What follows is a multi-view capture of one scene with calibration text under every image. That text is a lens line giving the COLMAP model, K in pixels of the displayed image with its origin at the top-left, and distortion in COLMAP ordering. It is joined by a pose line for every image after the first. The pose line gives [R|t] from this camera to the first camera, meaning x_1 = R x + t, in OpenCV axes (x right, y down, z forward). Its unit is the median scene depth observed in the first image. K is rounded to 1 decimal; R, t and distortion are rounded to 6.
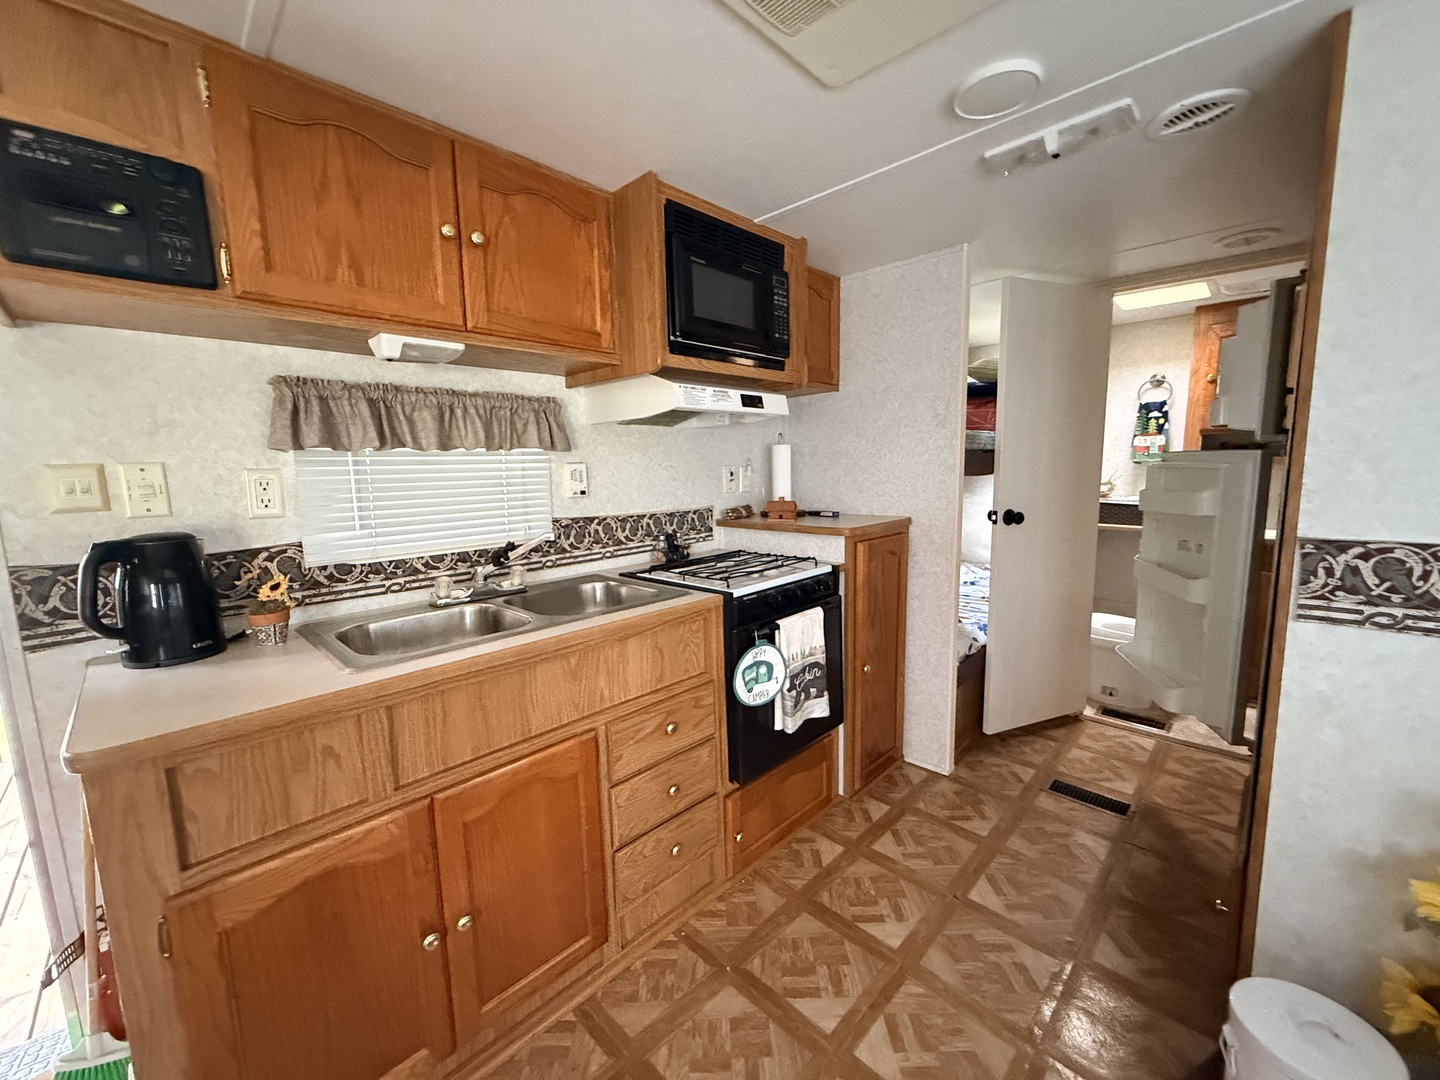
lens RADIAL K [[573.4, 0, 718.2], [0, 573.4, 540.7], [0, 0, 1]] dist [0.000279, 0.000092]
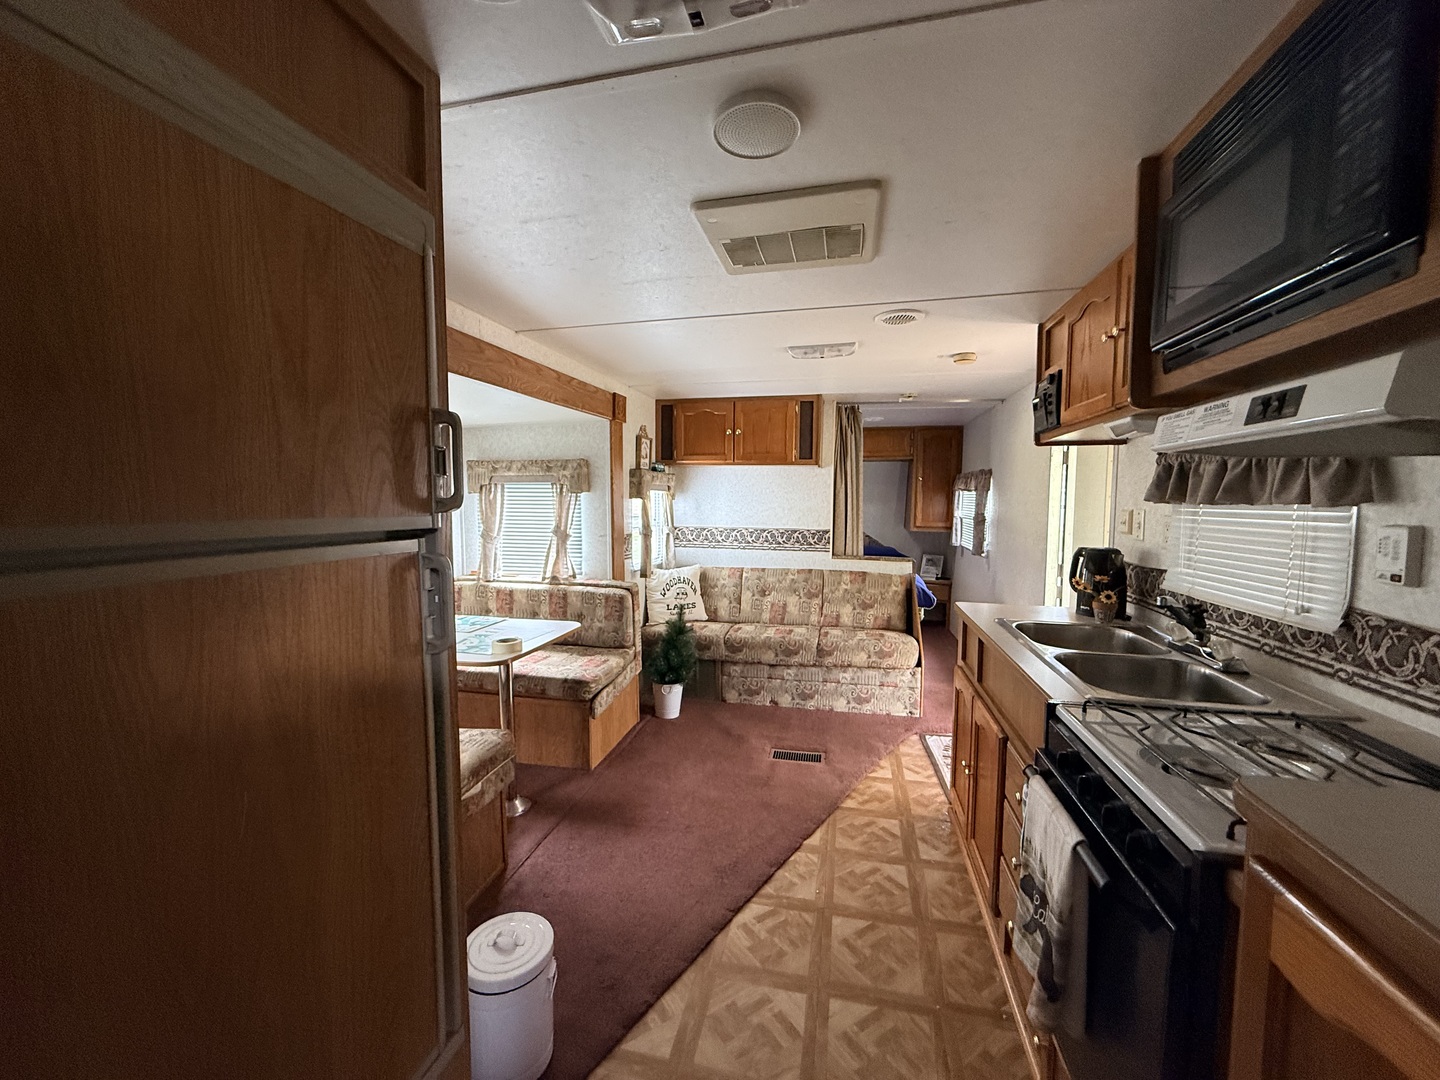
lens RADIAL K [[573.4, 0, 717.9], [0, 573.4, 540.4], [0, 0, 1]] dist [0.000279, 0.000092]
pose [[-0.850145, 0.060411, -0.523072, 0.795144], [-0.049525, 0.979819, 0.193655, -0.248416], [0.524215, 0.190540, -0.829996, 1.397178]]
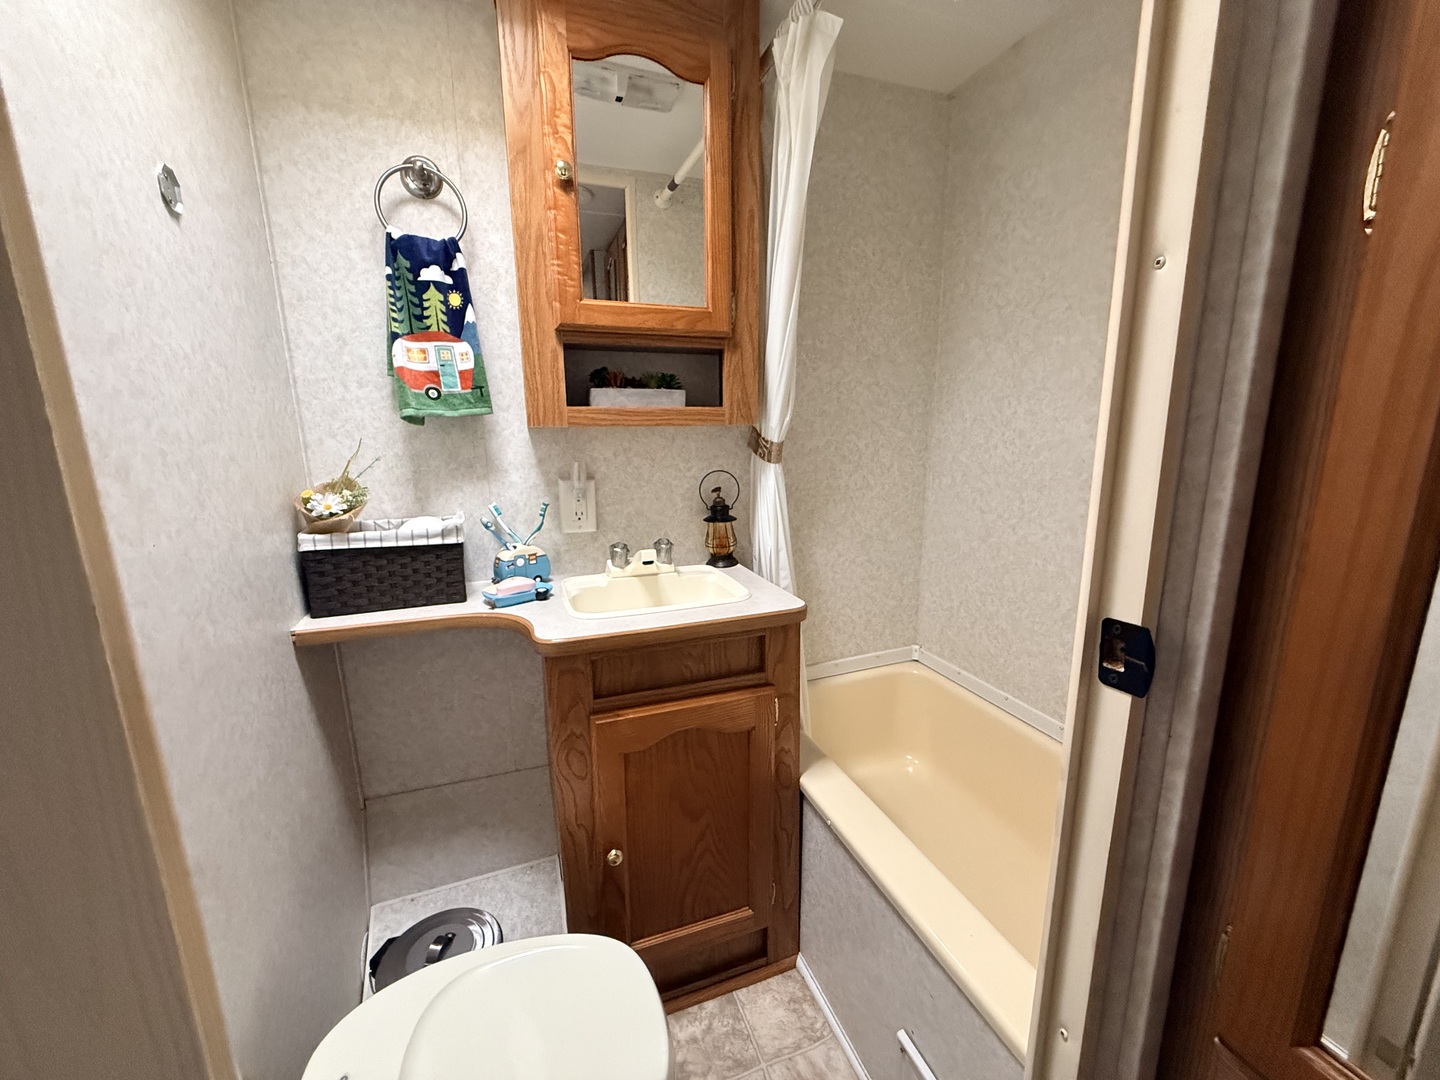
lens RADIAL K [[573.4, 0, 713.6], [0, 573.4, 538.5], [0, 0, 1]] dist [0.000279, 0.000092]
pose [[0.438255, -0.165654, 0.883454, 1.075077], [0.123173, 0.984667, 0.123530, -0.188827], [-0.890371, 0.054680, 0.451939, 1.497852]]
